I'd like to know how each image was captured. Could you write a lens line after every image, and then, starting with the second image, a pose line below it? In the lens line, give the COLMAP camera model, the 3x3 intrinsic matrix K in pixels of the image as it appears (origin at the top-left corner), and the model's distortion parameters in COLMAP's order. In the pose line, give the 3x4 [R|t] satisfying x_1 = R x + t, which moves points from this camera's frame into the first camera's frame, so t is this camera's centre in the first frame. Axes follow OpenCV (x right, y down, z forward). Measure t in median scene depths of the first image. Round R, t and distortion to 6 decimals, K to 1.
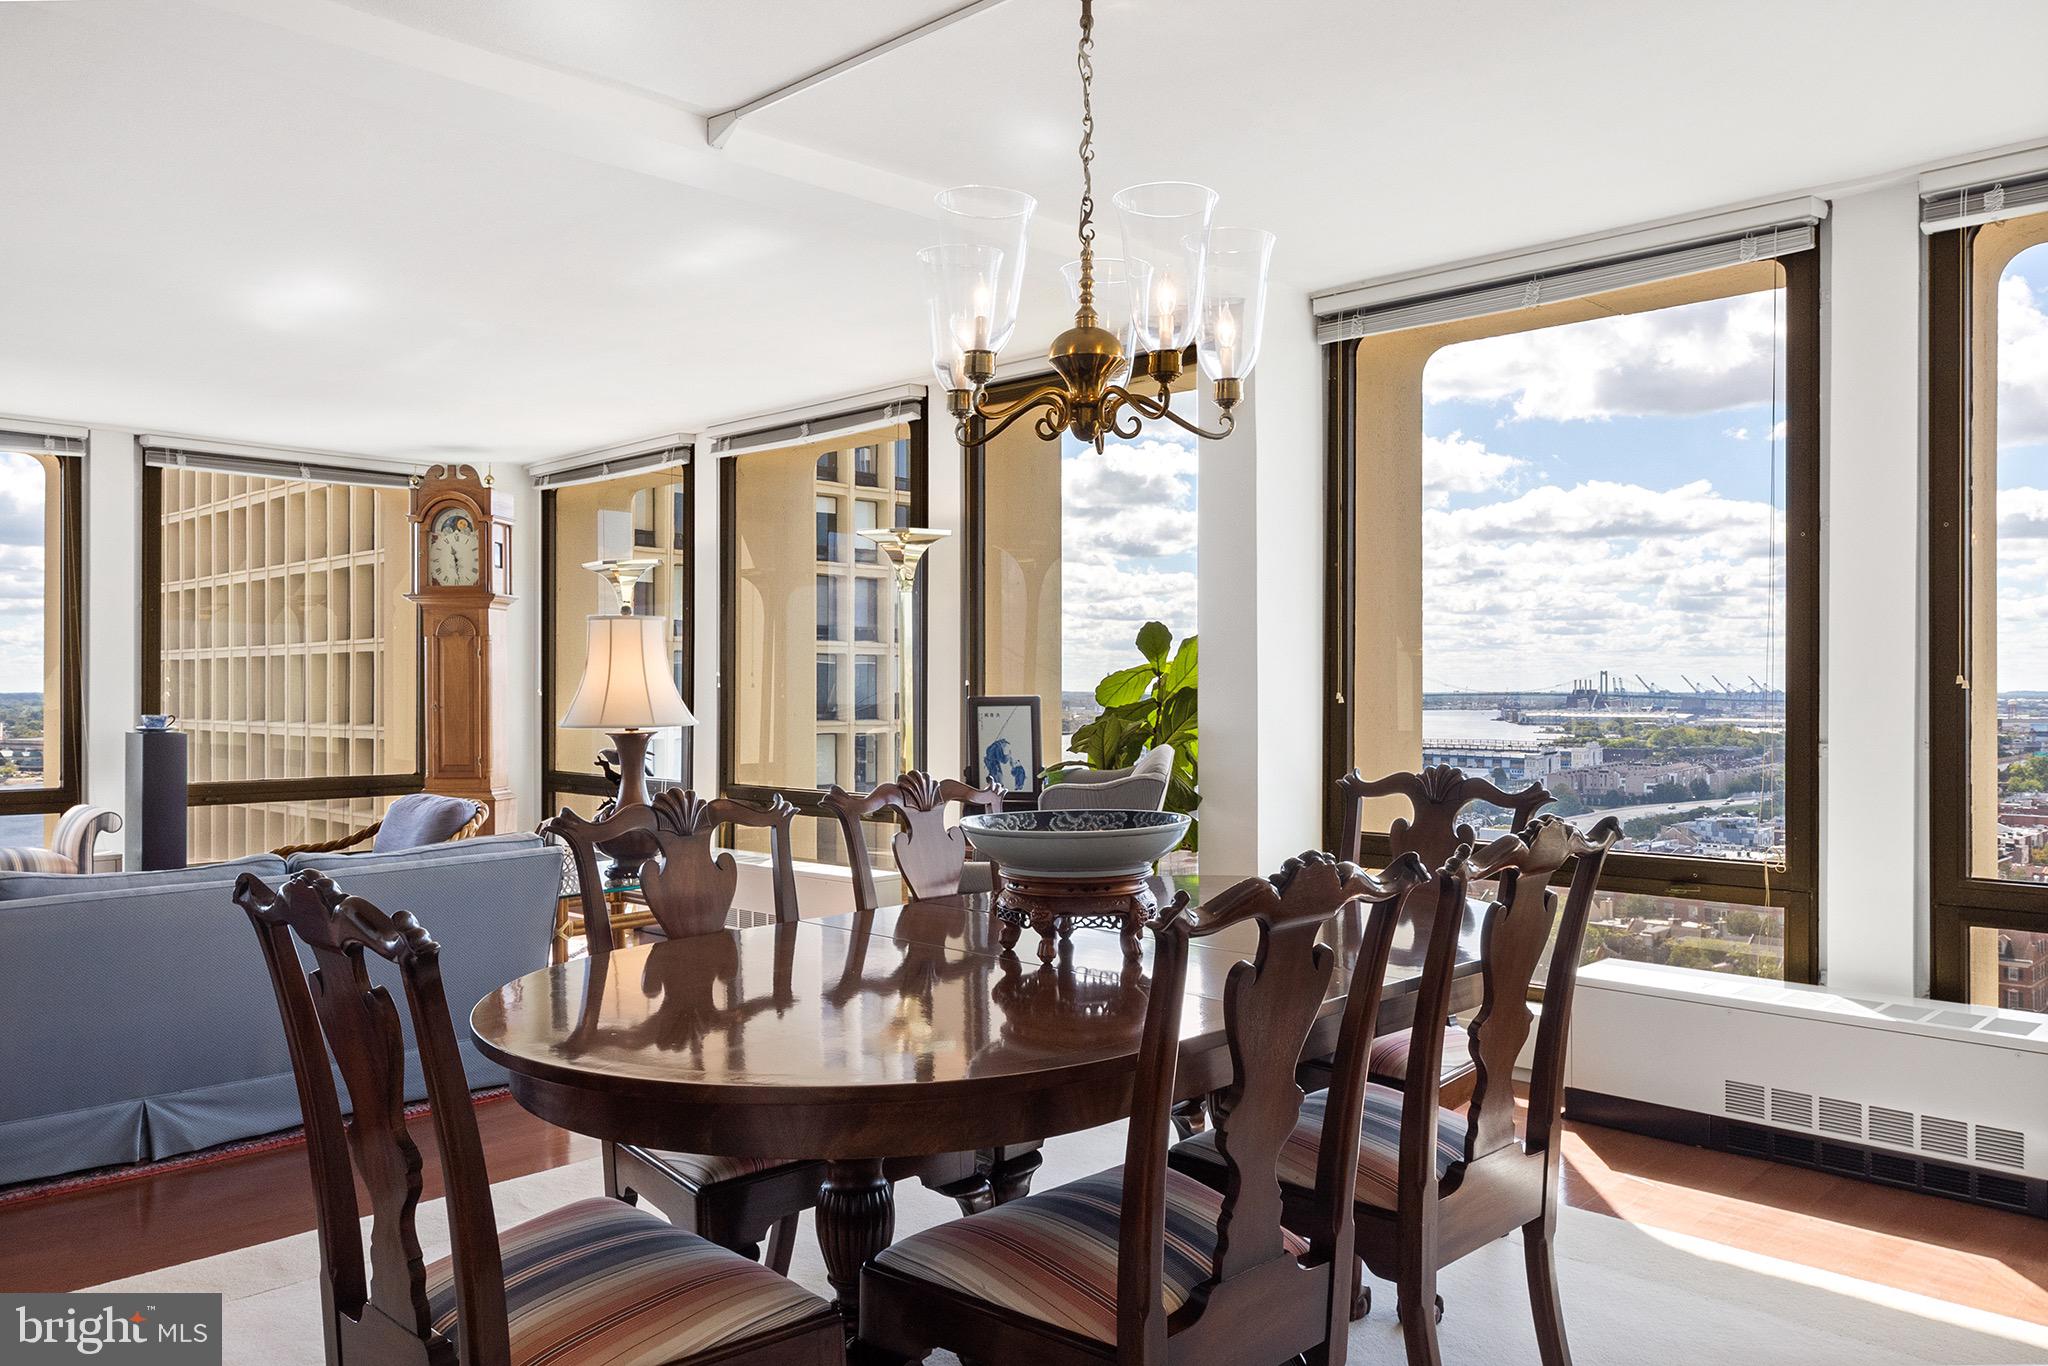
lens RADIAL K [[1524.8, 0, 1013.9], [0, 1524.8, 693.4], [0, 0, 1]] dist [0.008384, -0.000230]
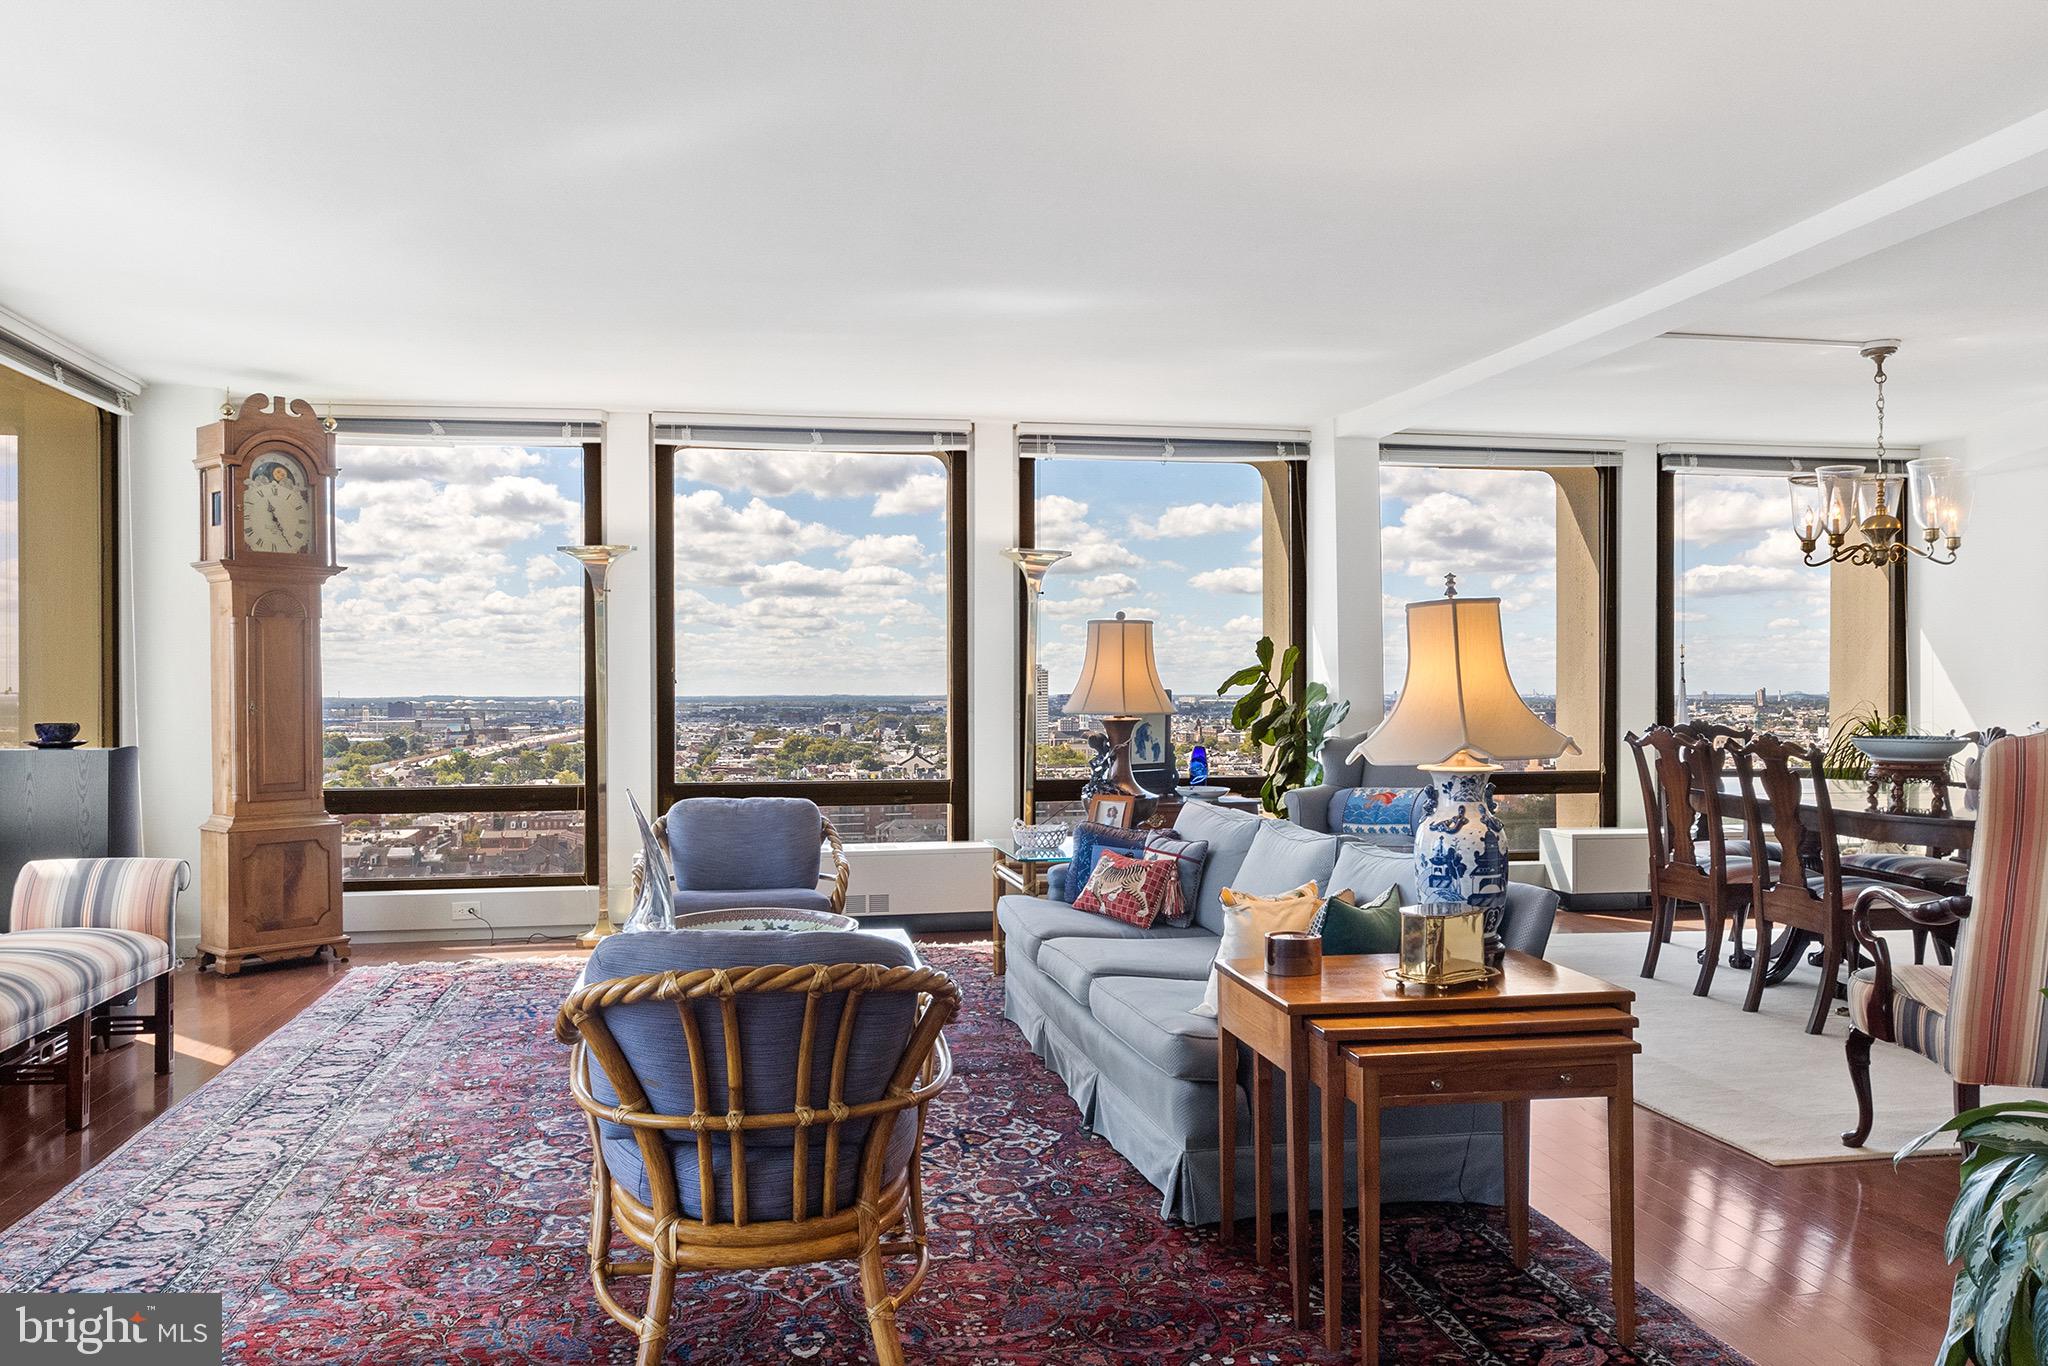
lens RADIAL K [[1524.8, 0, 1012.2], [0, 1524.8, 685.3], [0, 0, 1]] dist [0.008384, -0.000230]
pose [[0.572313, 0.002540, 0.820031, -0.794772], [0.004463, 0.999971, -0.006213, 0.004058], [-0.820023, 0.007216, 0.572285, 0.246938]]
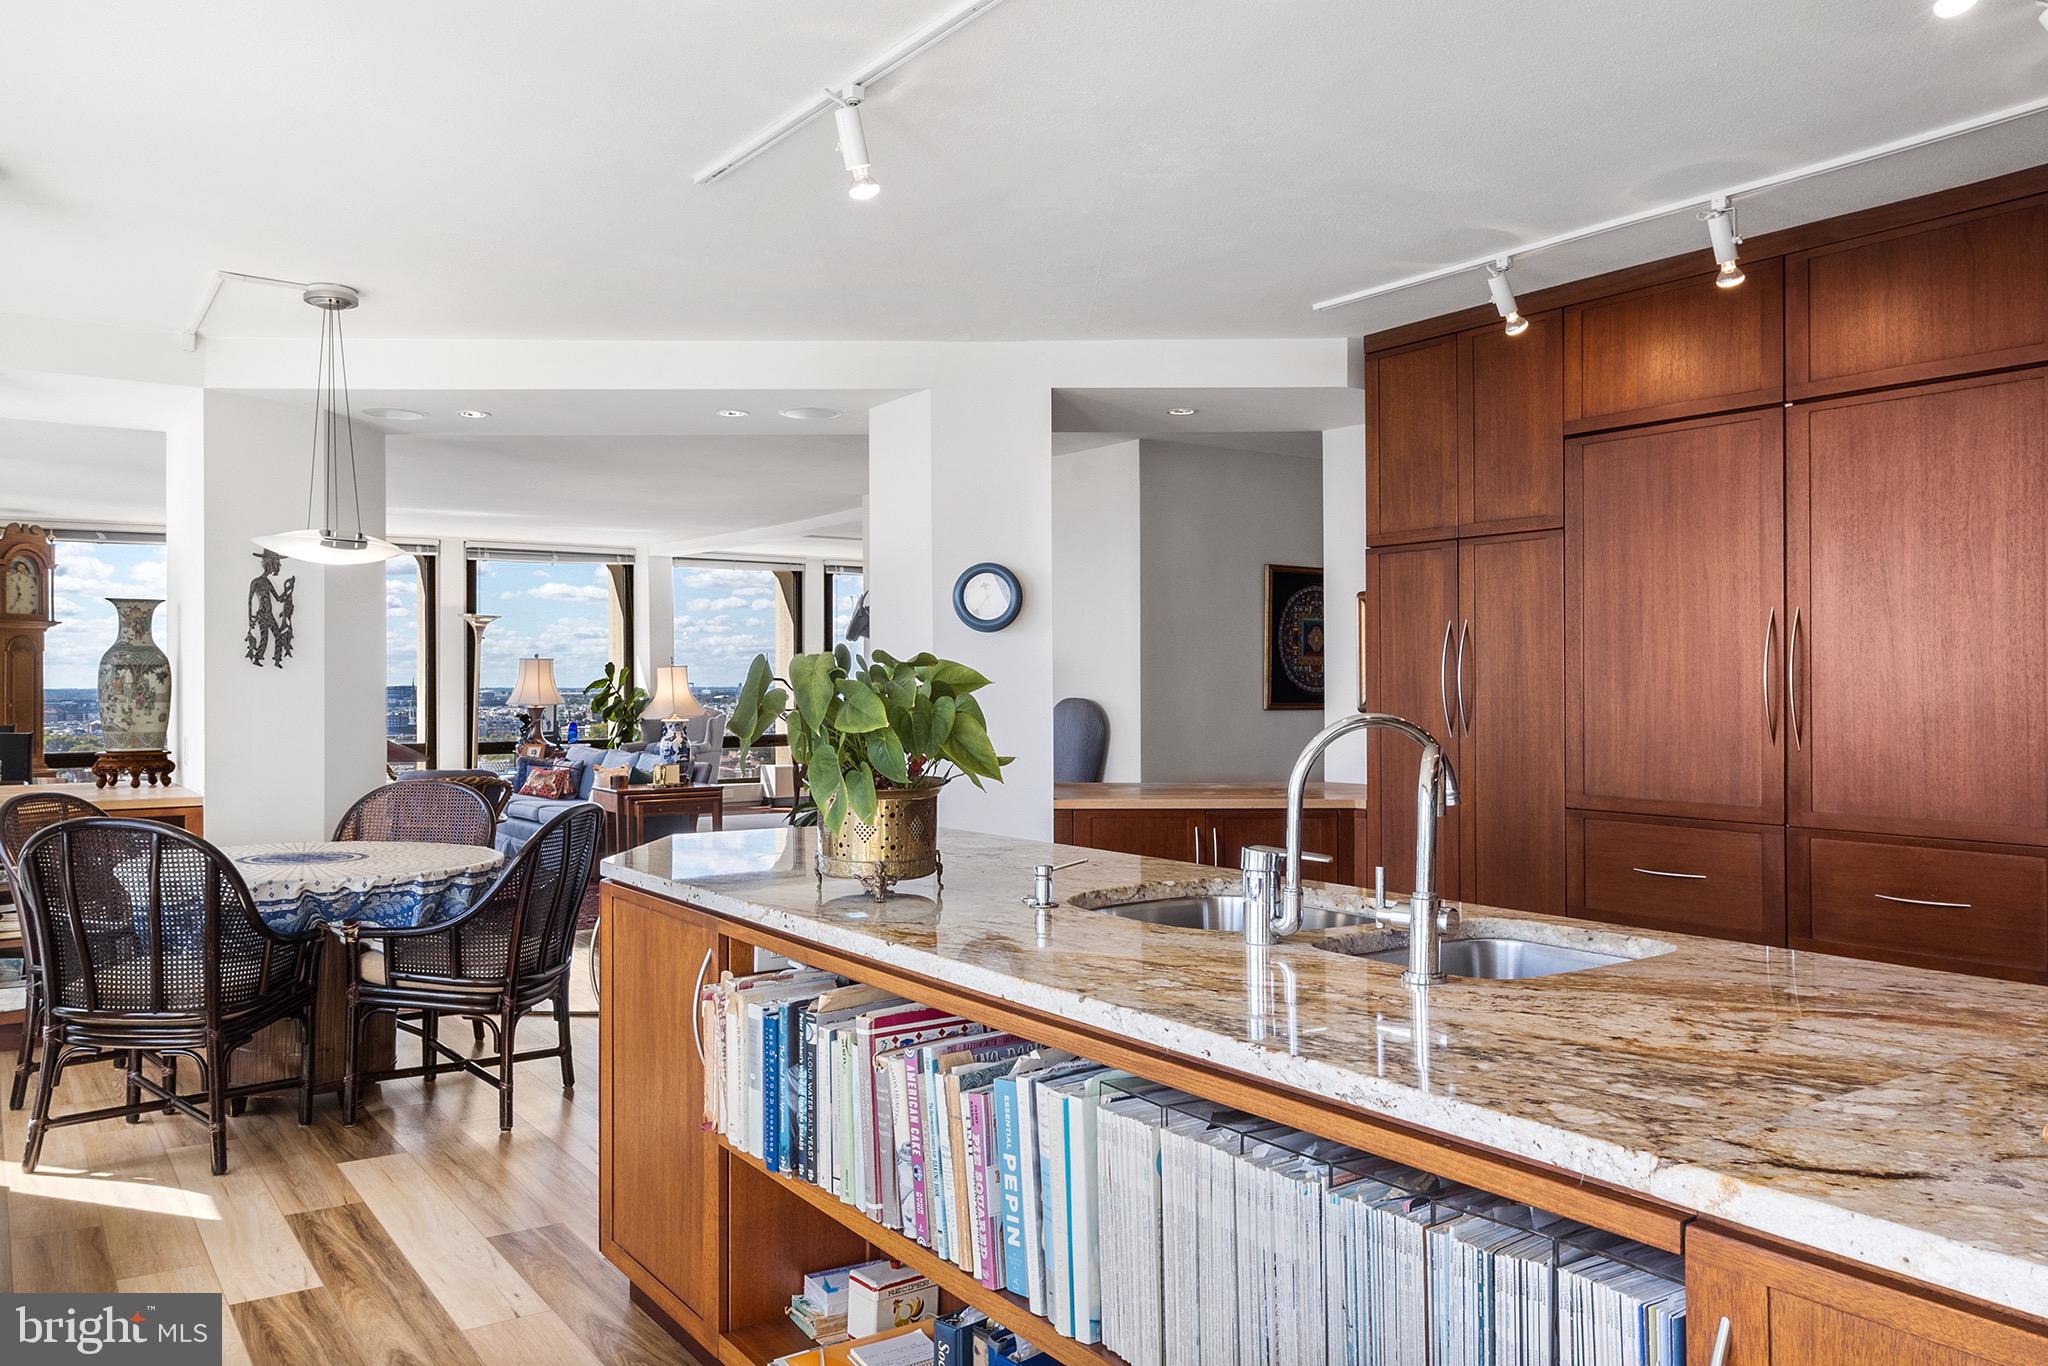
lens RADIAL K [[1524.8, 0, 1032.5], [0, 1524.8, 680.5], [0, 0, 1]] dist [0.008384, -0.000230]
pose [[0.173528, 0.001480, 0.984828, -1.545985], [0.004985, 0.999985, -0.002381, -0.003956], [-0.984816, 0.005323, 0.173518, -0.110740]]
